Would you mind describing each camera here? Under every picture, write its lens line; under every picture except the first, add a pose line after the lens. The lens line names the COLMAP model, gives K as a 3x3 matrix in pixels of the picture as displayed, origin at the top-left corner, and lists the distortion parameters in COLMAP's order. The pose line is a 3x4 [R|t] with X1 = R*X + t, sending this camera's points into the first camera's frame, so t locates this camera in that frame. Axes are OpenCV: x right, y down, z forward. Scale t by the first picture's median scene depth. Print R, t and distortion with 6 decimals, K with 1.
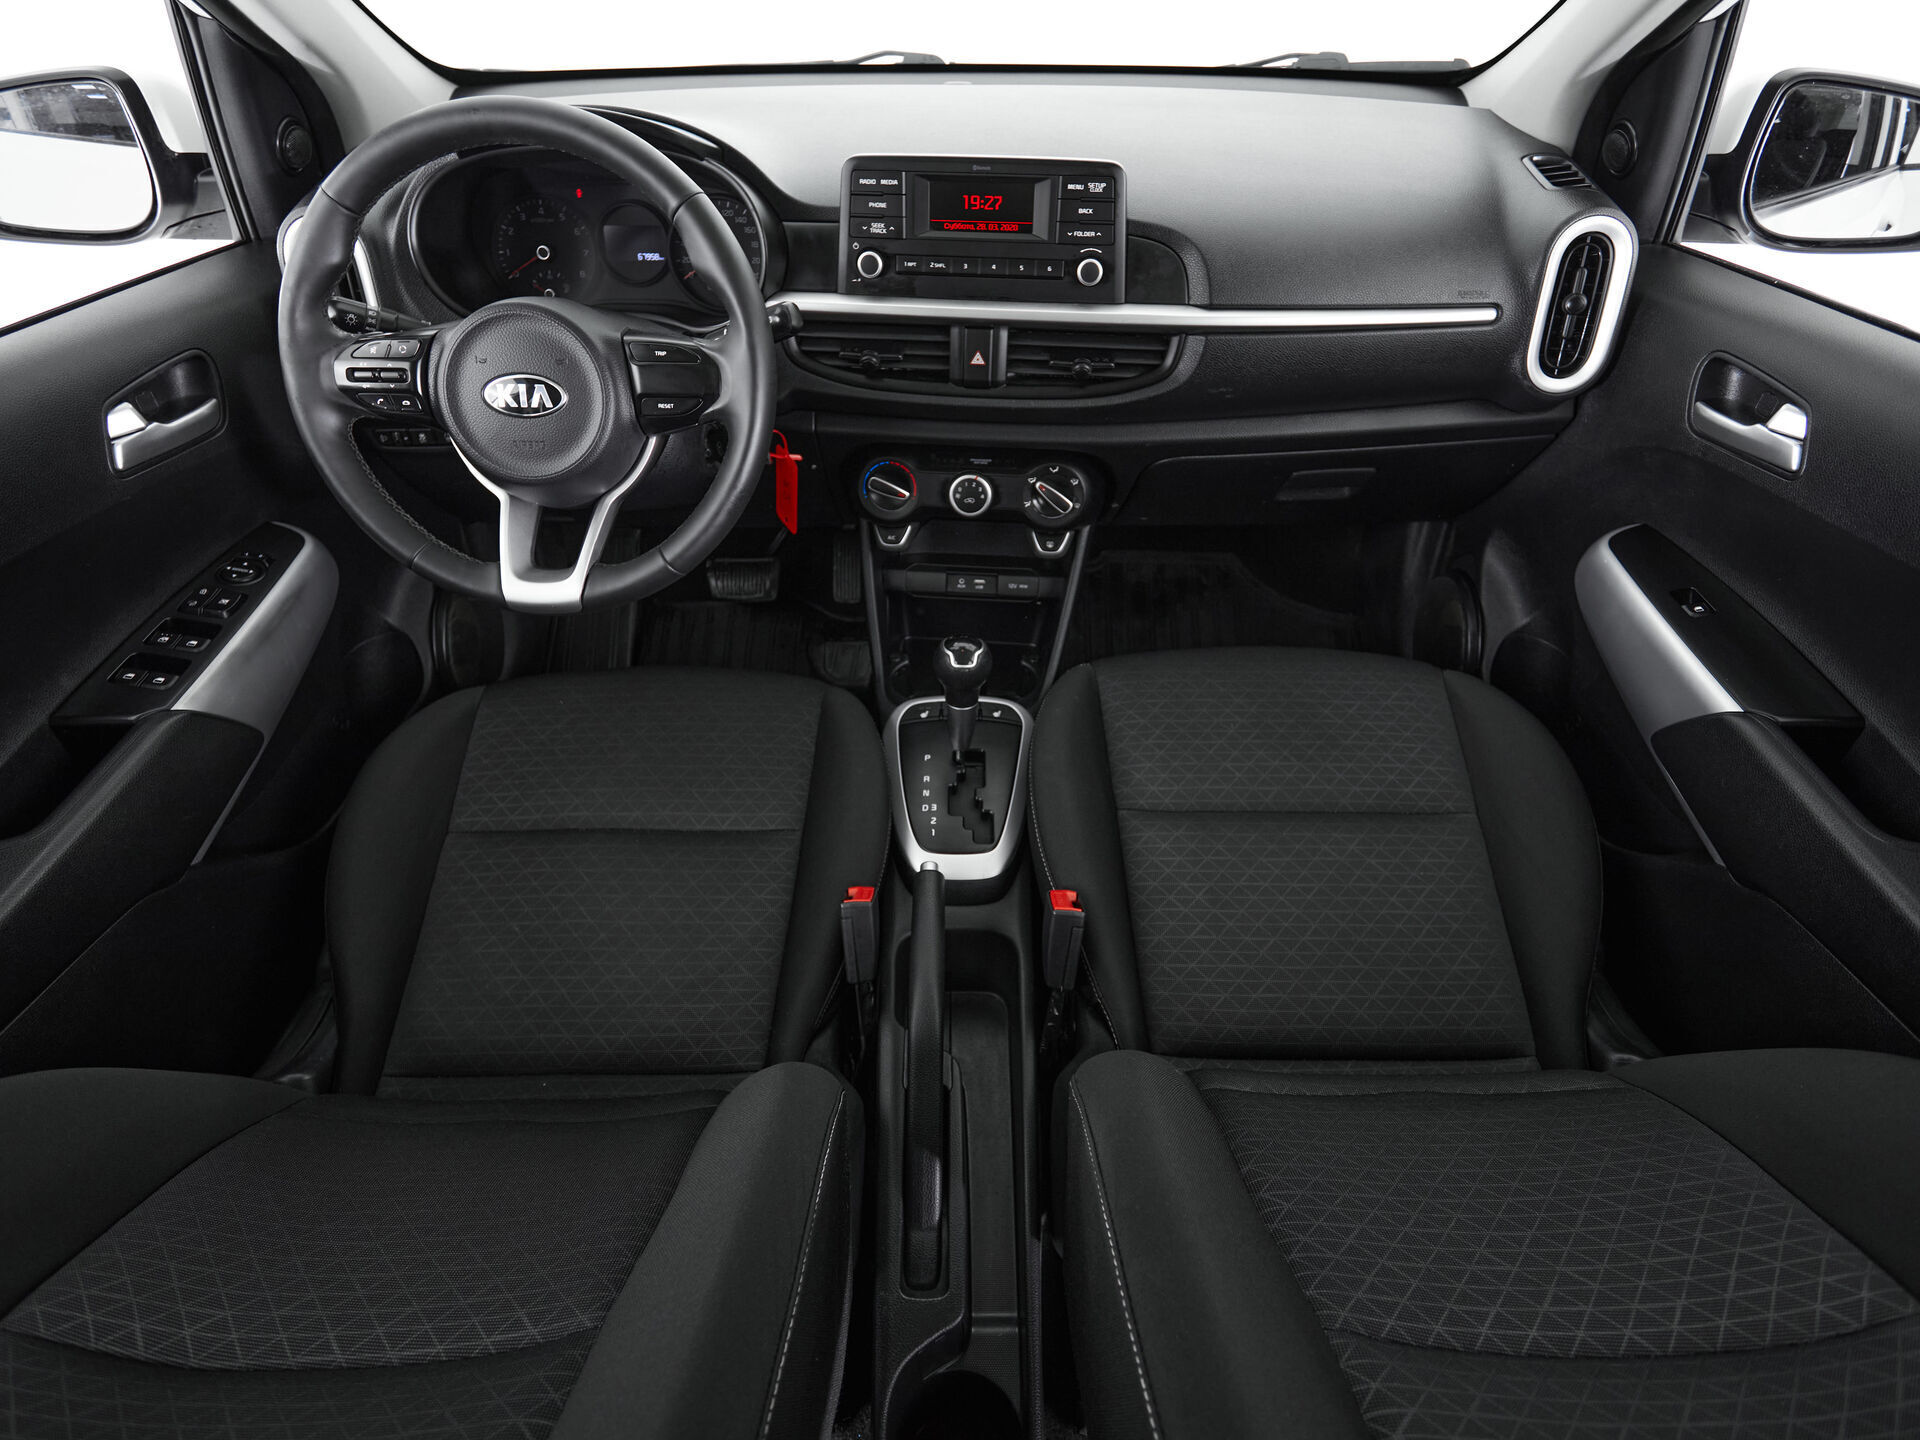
lens RADIAL K [[1021.9, 0, 960.3], [0, 1021.9, 720.9], [0, 0, 1]] dist [-0.000466, -0.003797]
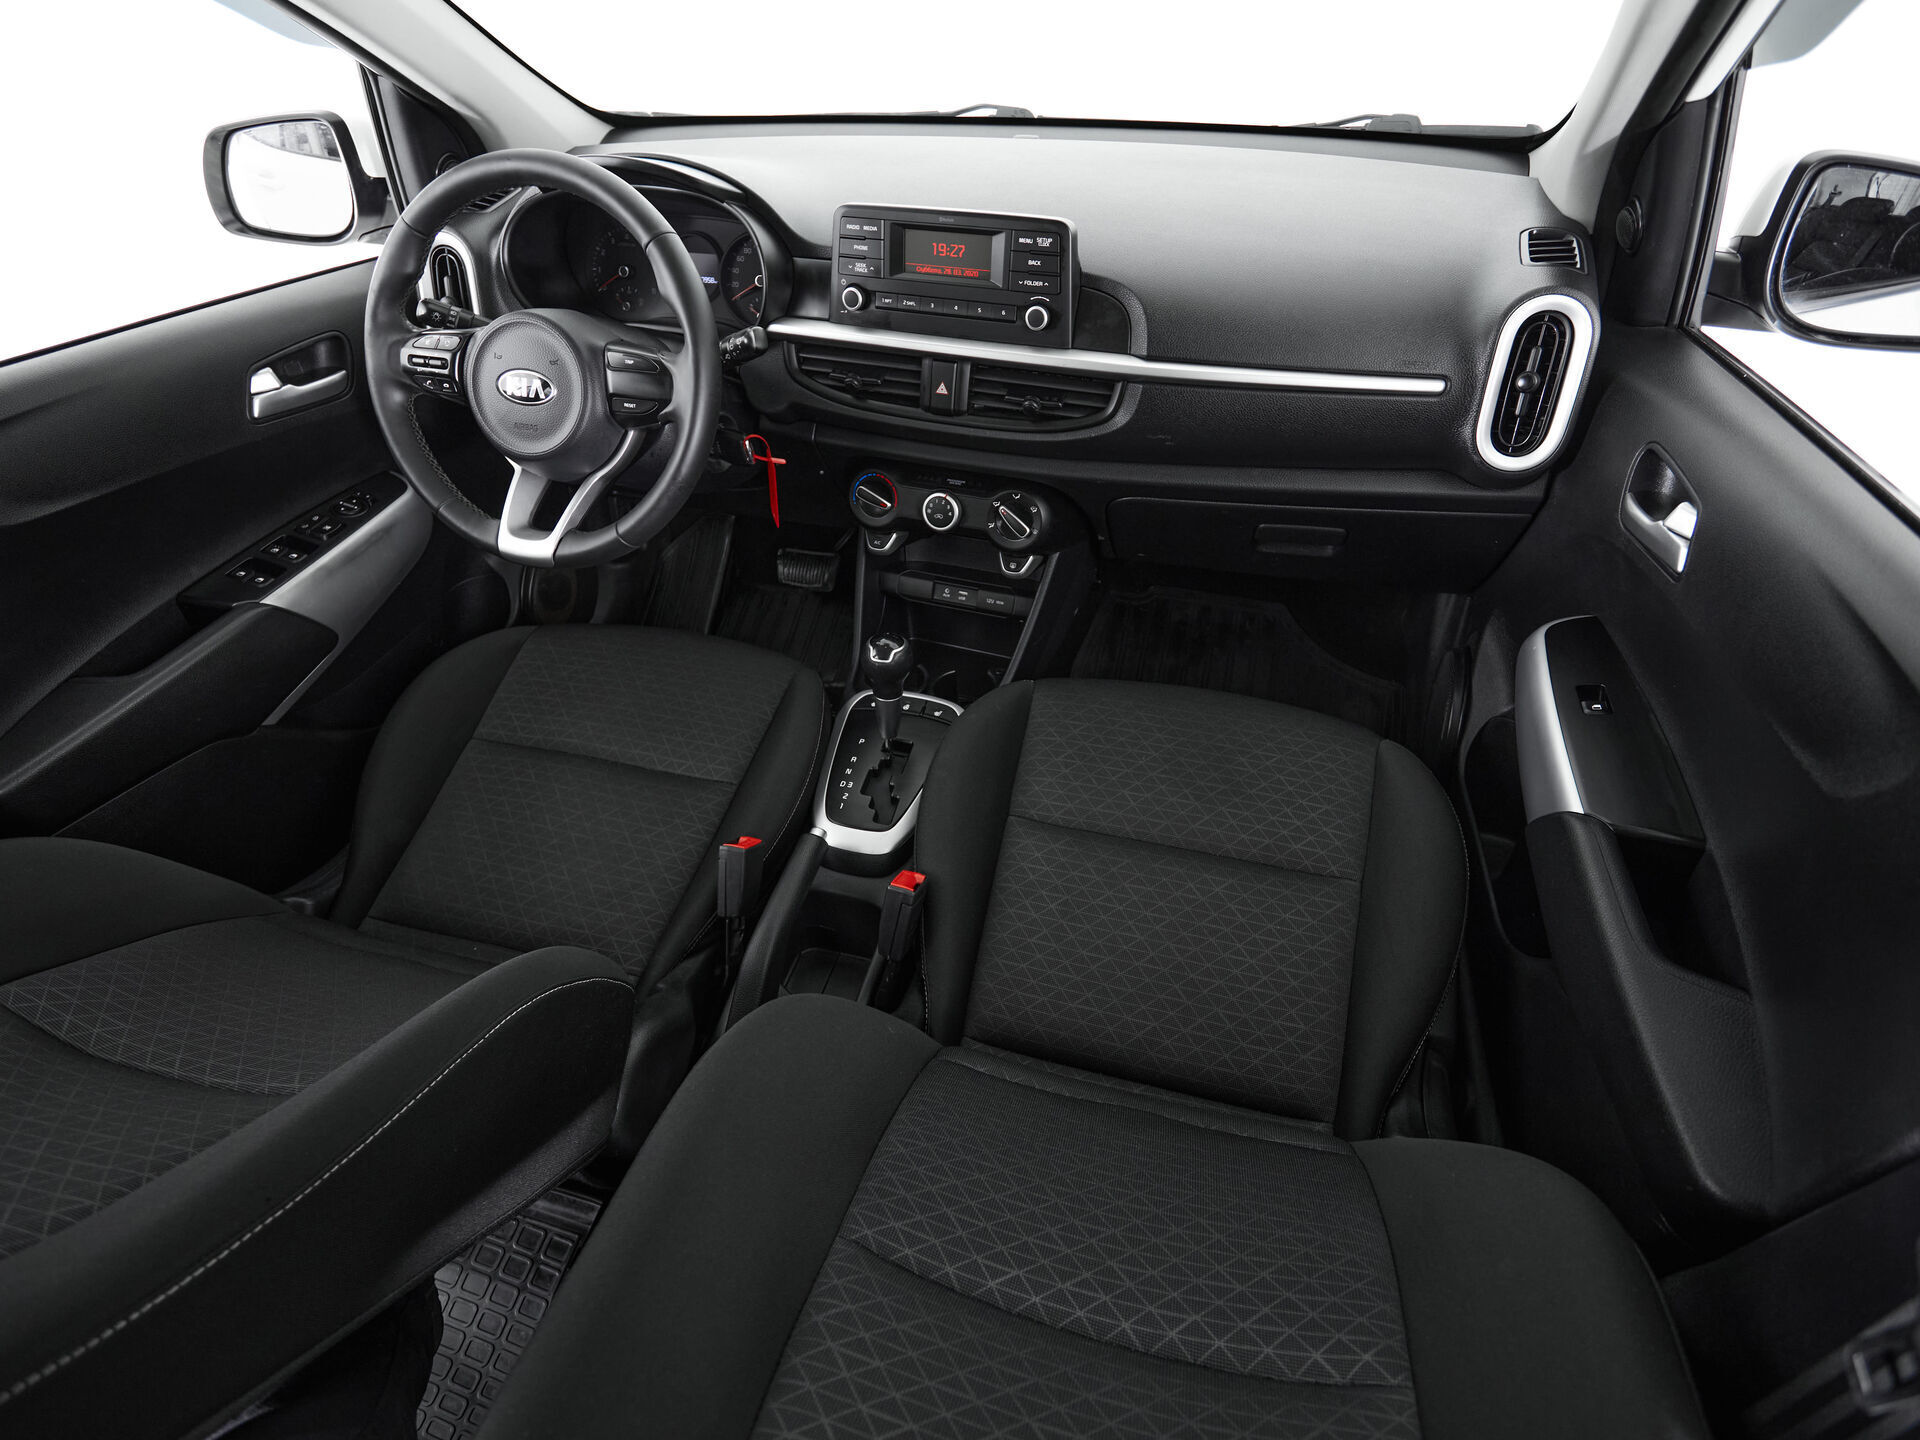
lens RADIAL K [[1021.9, 0, 957.6], [0, 1021.9, 722.9], [0, 0, 1]] dist [-0.000466, -0.003797]
pose [[0.962514, 0.154212, -0.223127, 0.338184], [-0.158291, 0.987392, -0.000398, 0.000301], [0.220253, 0.035702, 0.974789, -0.060975]]
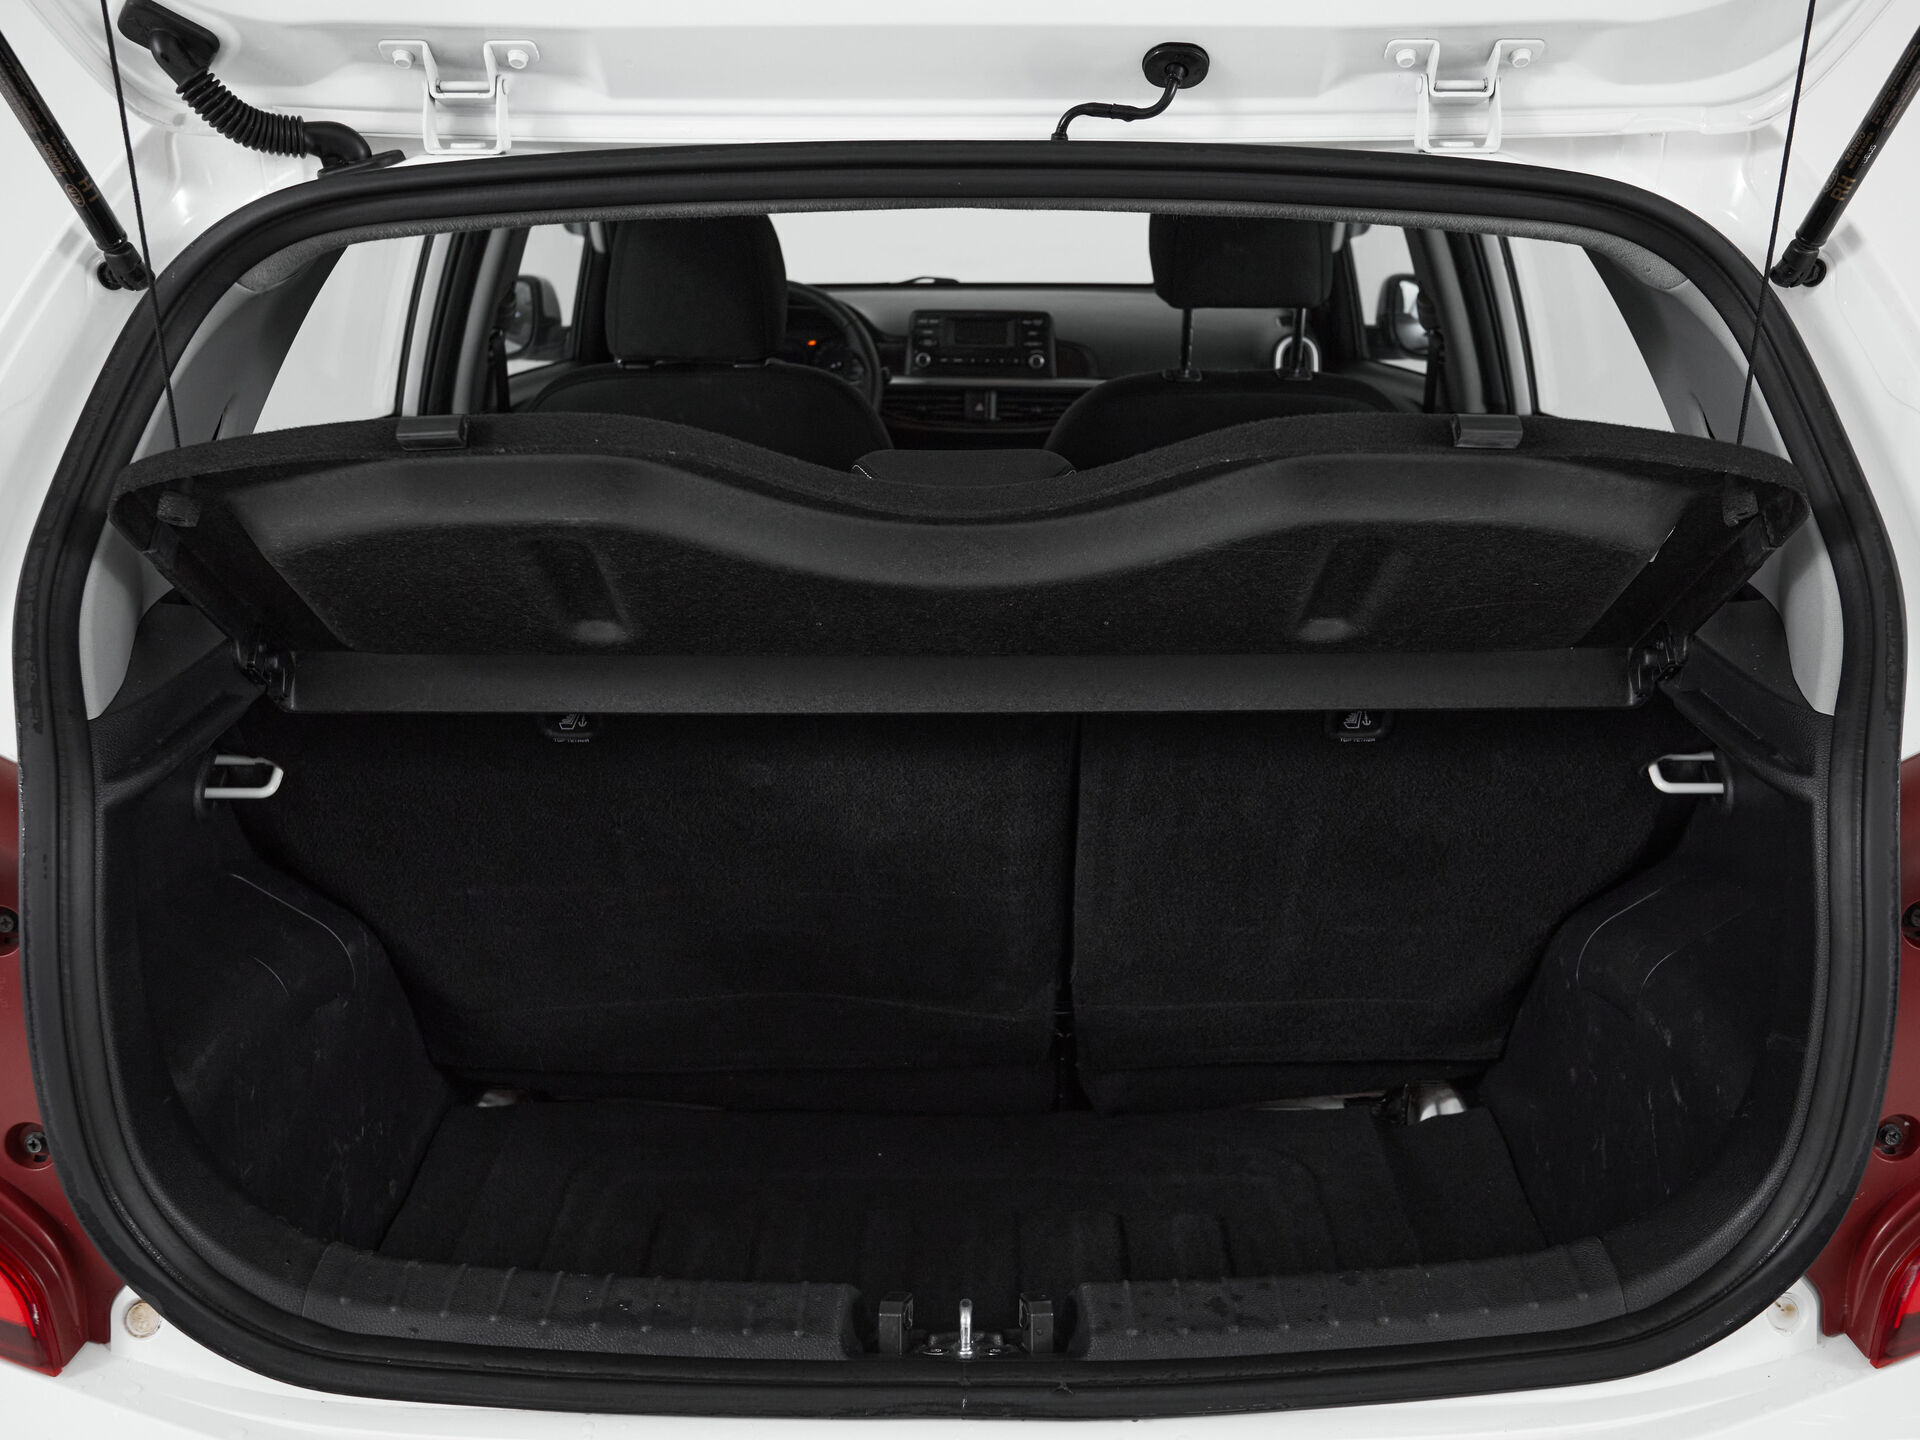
lens RADIAL K [[1565.9, 0, 962.3], [0, 1565.9, 717.5], [0, 0, 1]] dist [-0.012580, -0.000398]
pose [[0.999987, -0.001919, -0.004782, -0.001451], [0.000209, 0.942412, -0.334455, 1.136203], [0.005148, 0.334450, 0.942399, -1.503220]]
